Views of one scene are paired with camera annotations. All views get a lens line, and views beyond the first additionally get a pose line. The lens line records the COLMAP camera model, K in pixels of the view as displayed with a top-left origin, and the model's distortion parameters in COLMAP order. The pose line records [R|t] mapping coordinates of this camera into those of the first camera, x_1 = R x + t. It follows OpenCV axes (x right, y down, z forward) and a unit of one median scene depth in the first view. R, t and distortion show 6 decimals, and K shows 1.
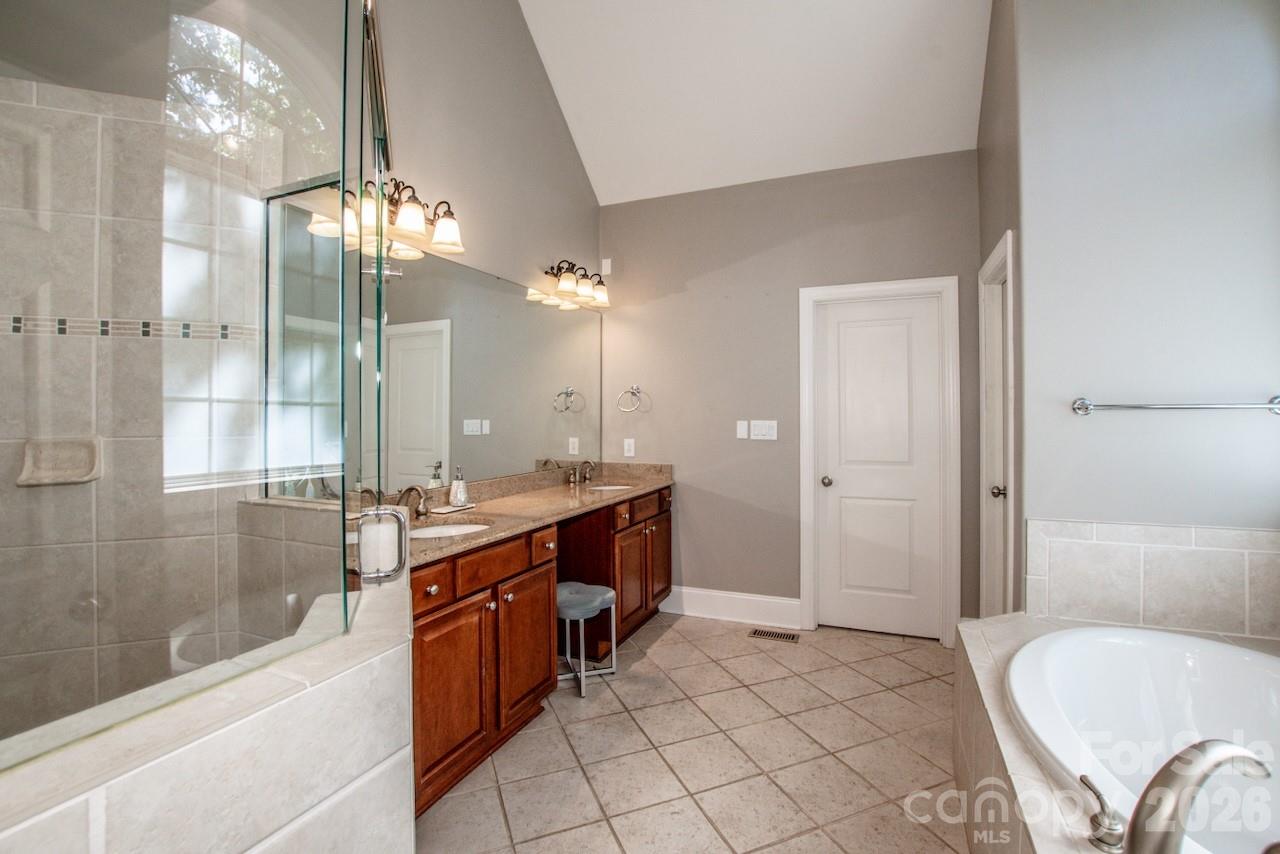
lens RADIAL K [[584.3, 0, 642.6], [0, 584.3, 415.2], [0, 0, 1]] dist [-0.016834, -0.000661]
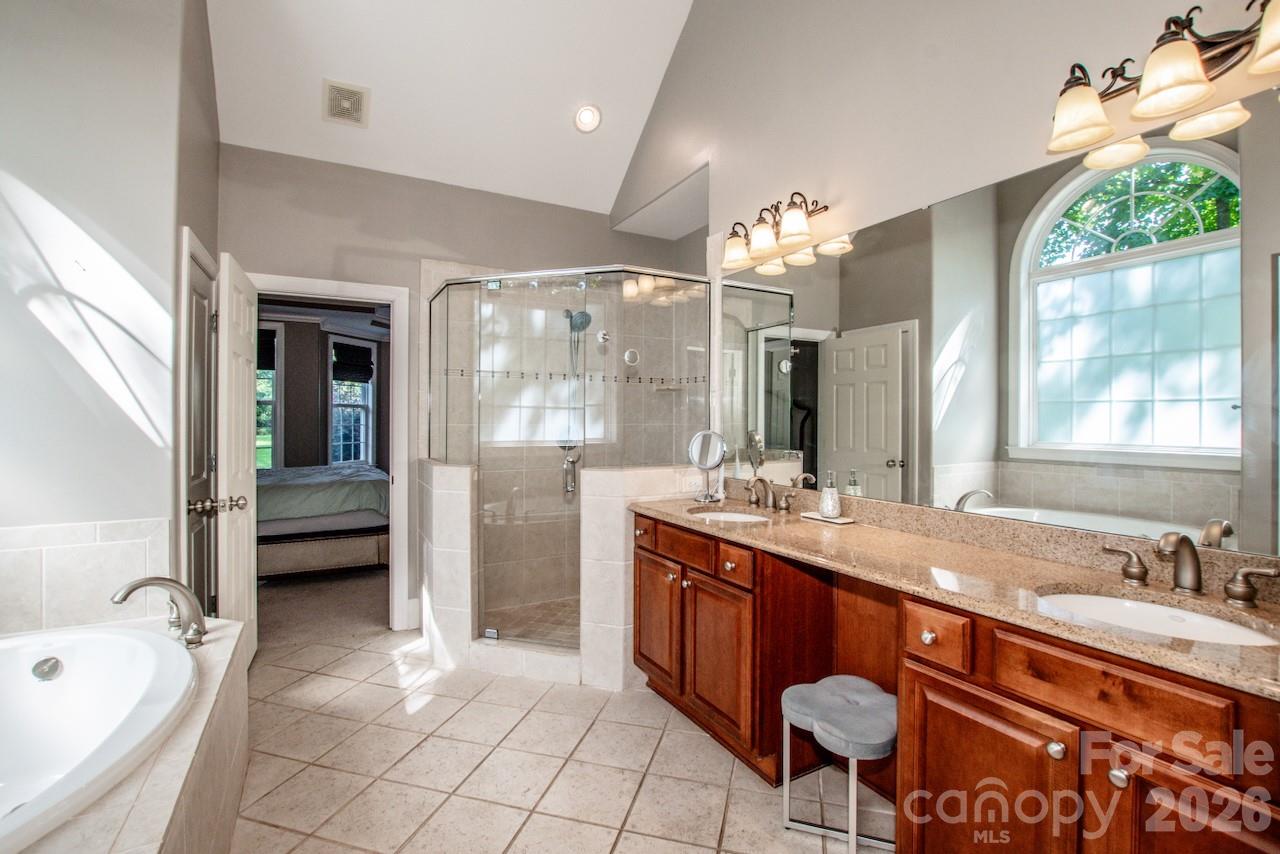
lens RADIAL K [[584.3, 0, 635.3], [0, 584.3, 422.0], [0, 0, 1]] dist [-0.016834, -0.000661]
pose [[-0.625673, 0.014289, -0.779954, 0.773588], [0.003076, 0.999870, 0.015850, -0.001007], [0.780079, 0.007518, -0.625636, 1.874232]]
